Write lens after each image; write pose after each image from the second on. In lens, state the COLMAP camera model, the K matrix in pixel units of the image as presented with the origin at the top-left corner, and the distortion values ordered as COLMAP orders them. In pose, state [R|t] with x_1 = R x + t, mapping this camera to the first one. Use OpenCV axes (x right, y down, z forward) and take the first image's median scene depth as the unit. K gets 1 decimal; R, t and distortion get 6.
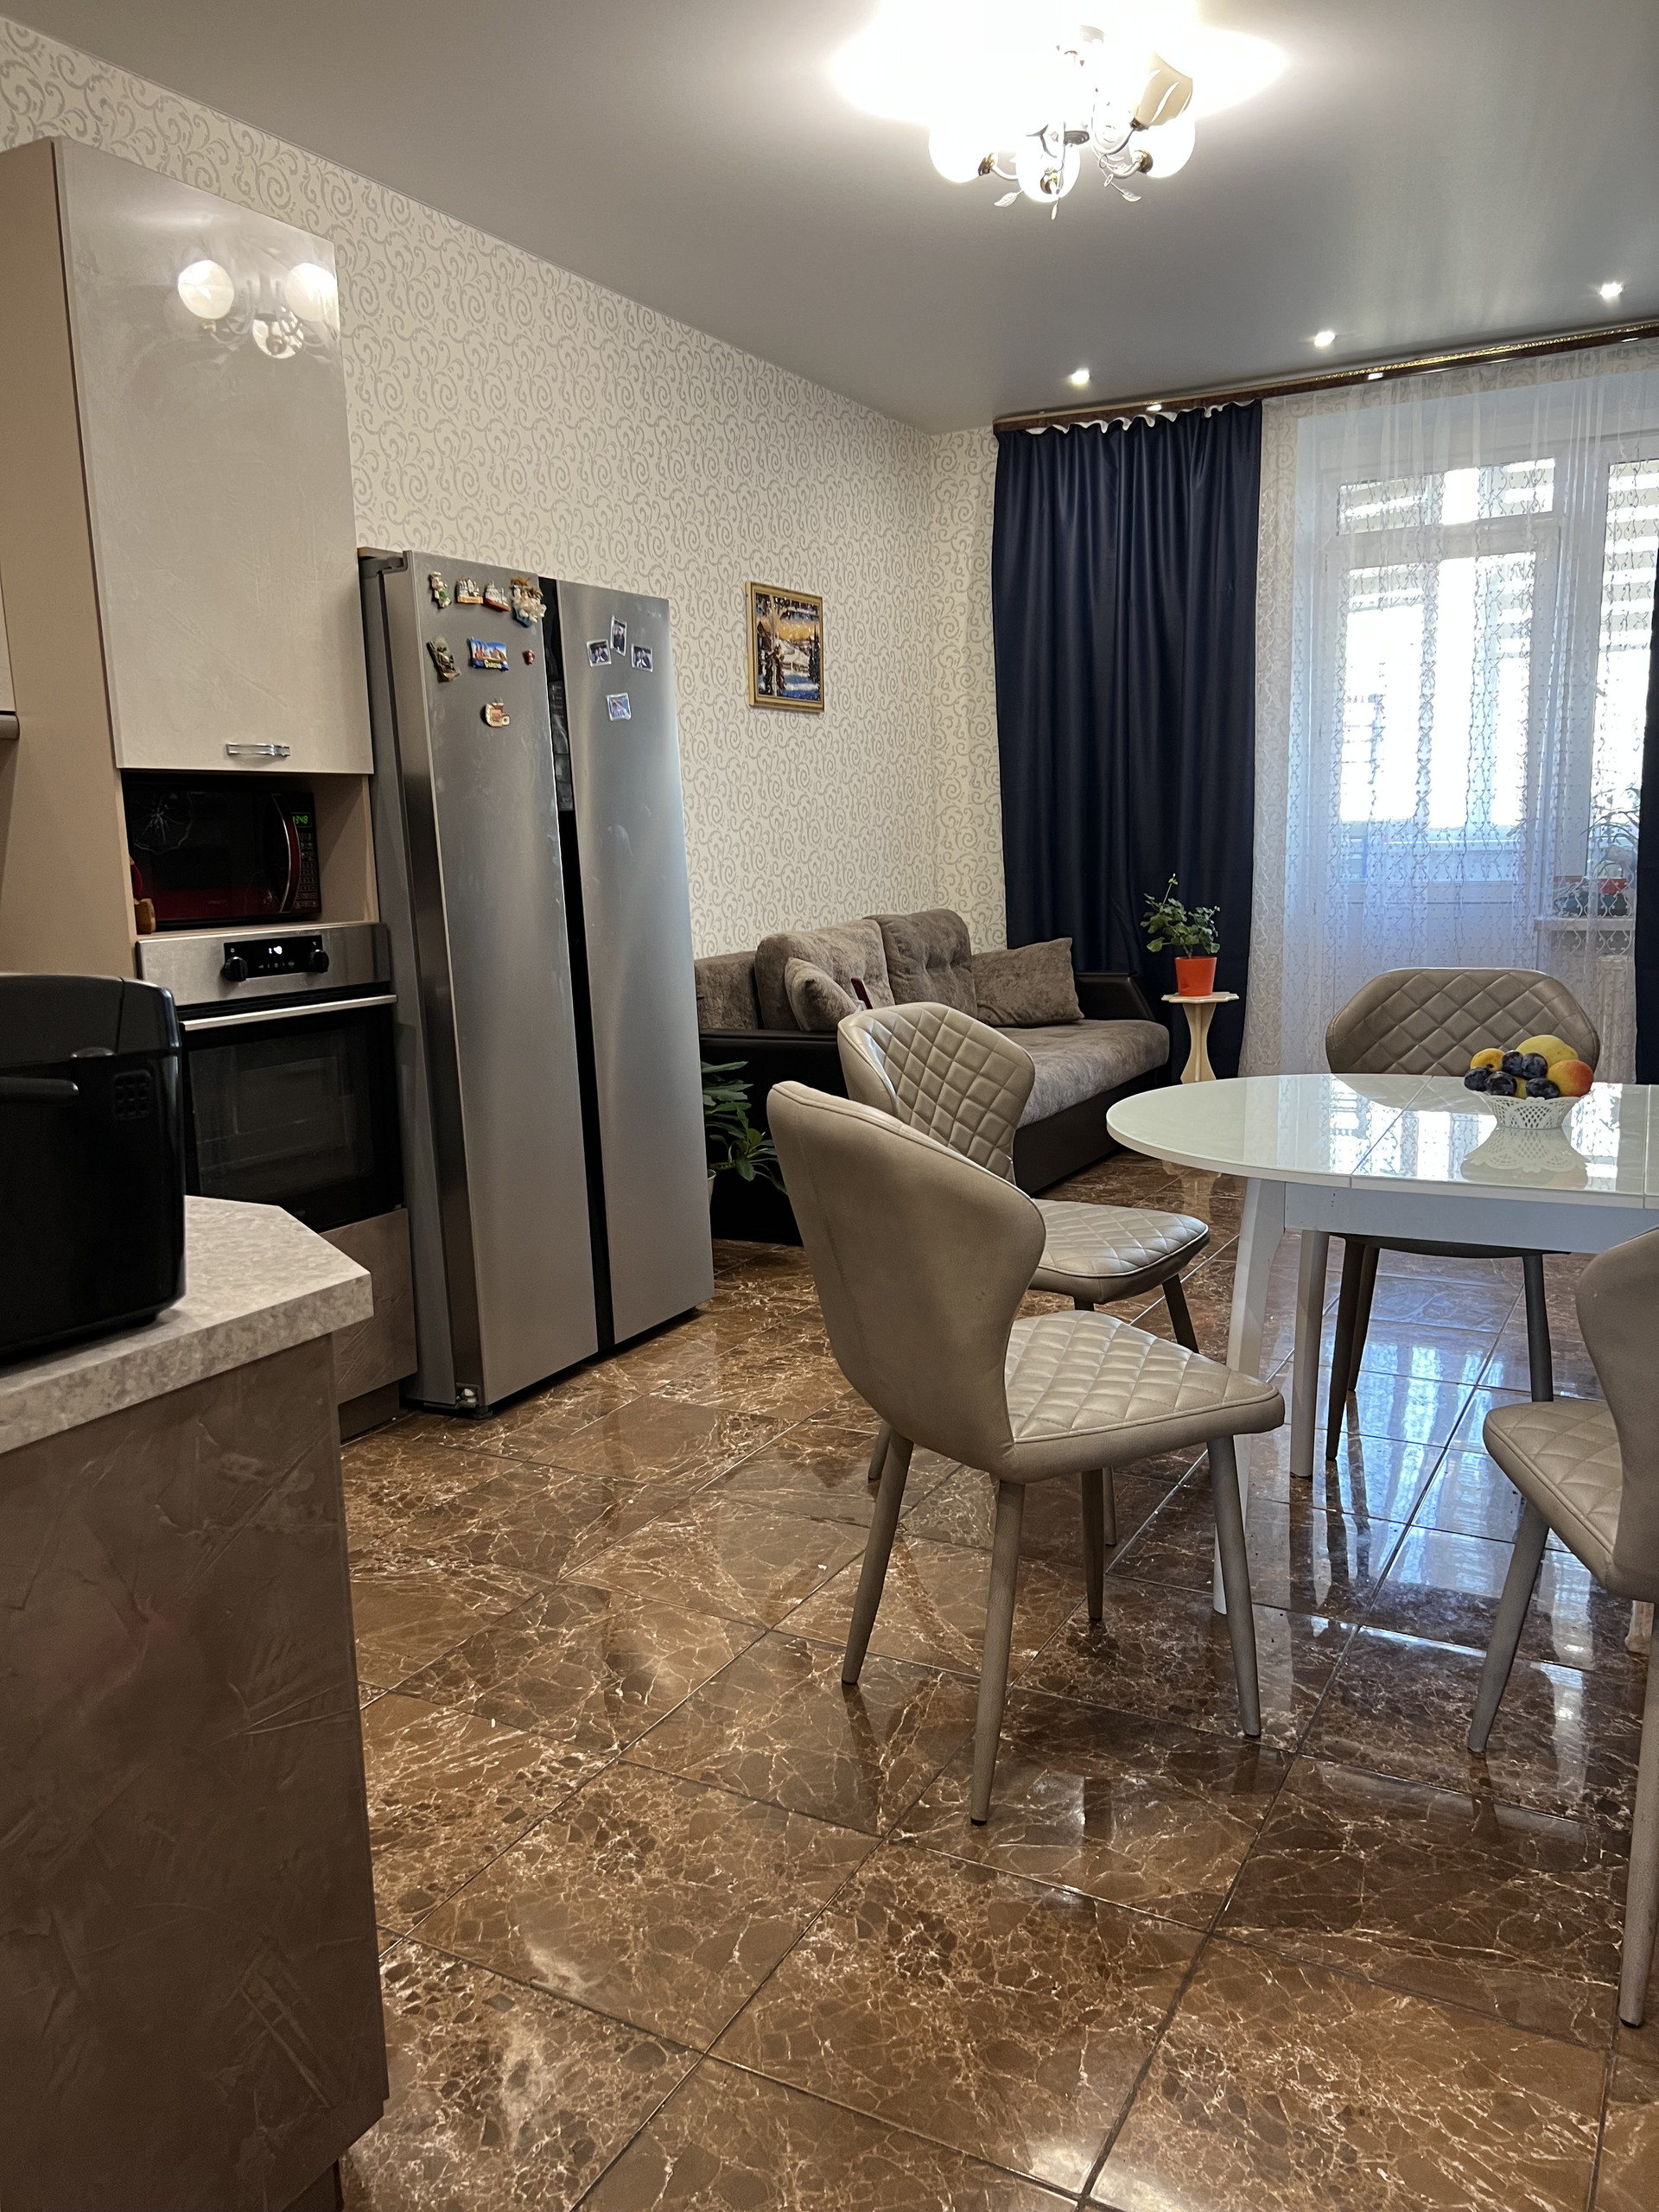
lens RADIAL K [[1657.9, 0, 818.2], [0, 1657.9, 1120.1], [0, 0, 1]] dist [0.064781, -0.075274]
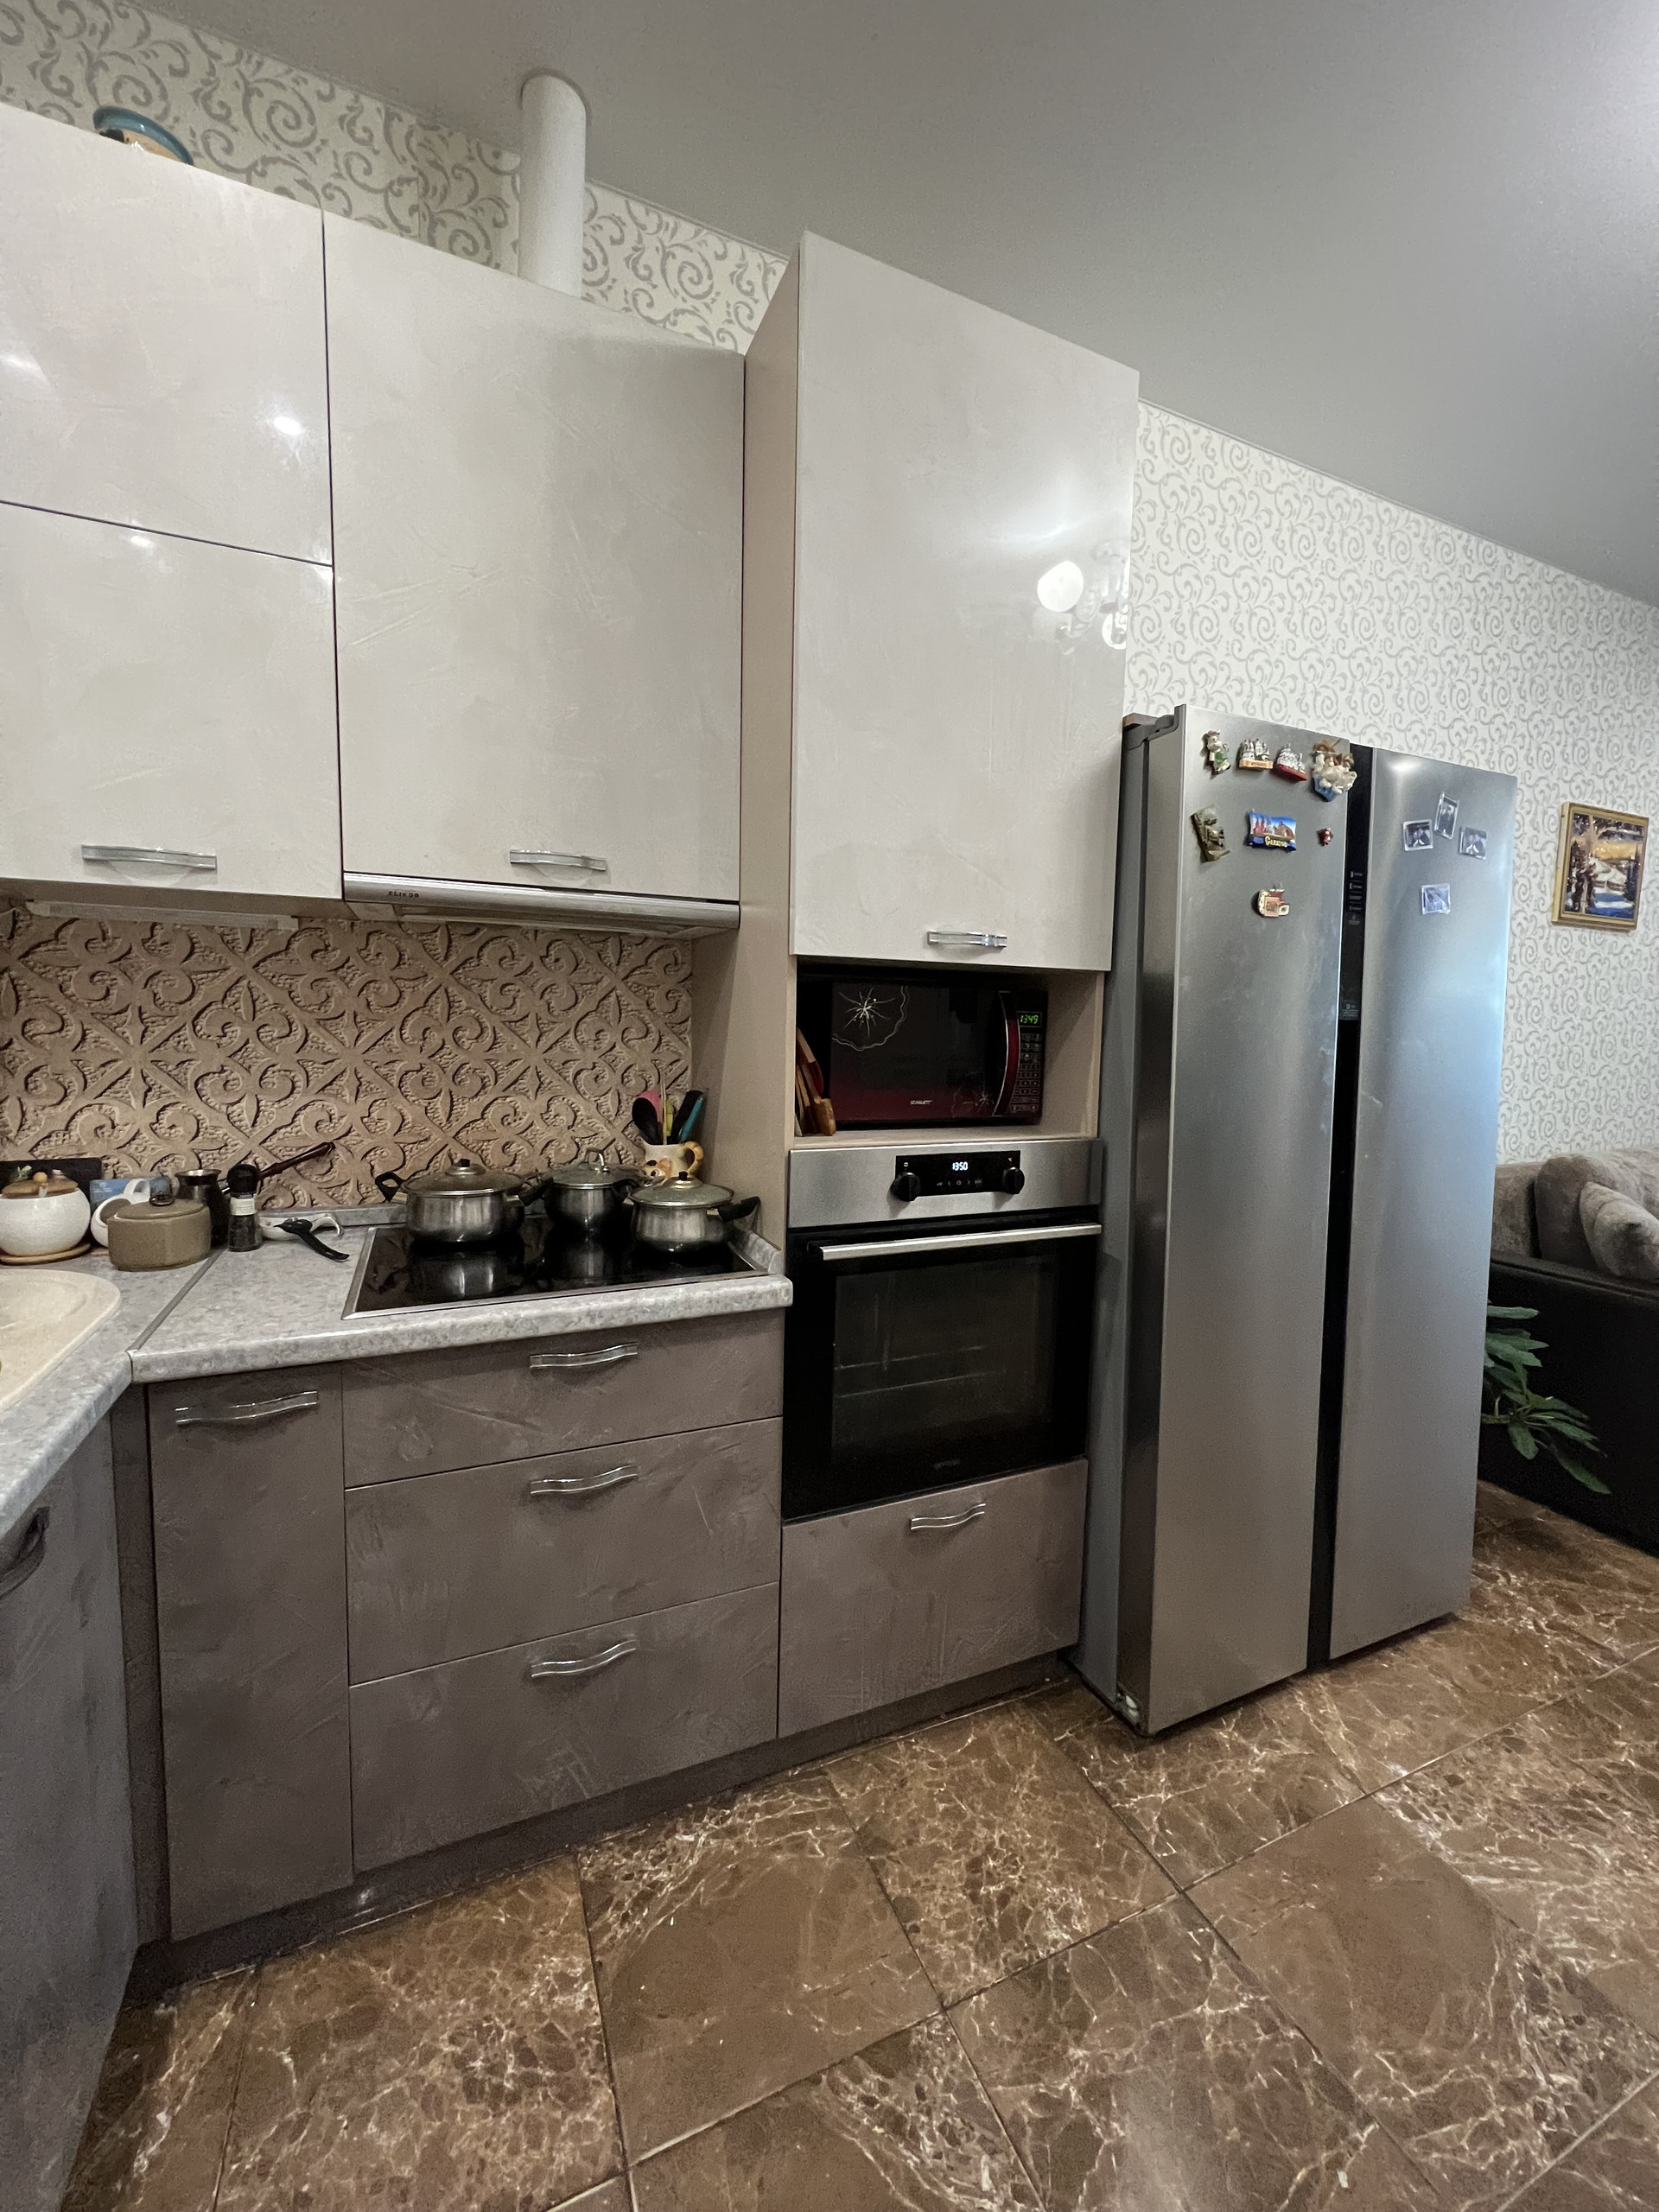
lens RADIAL K [[889.5, 0, 834.0], [0, 889.5, 1098.7], [0, 0, 1]] dist [-0.002890, -0.000114]
pose [[0.798604, 0.098304, -0.593774, -0.090591], [-0.145919, 0.988761, -0.032558, -0.096100], [0.583900, 0.112644, 0.803973, 0.501969]]
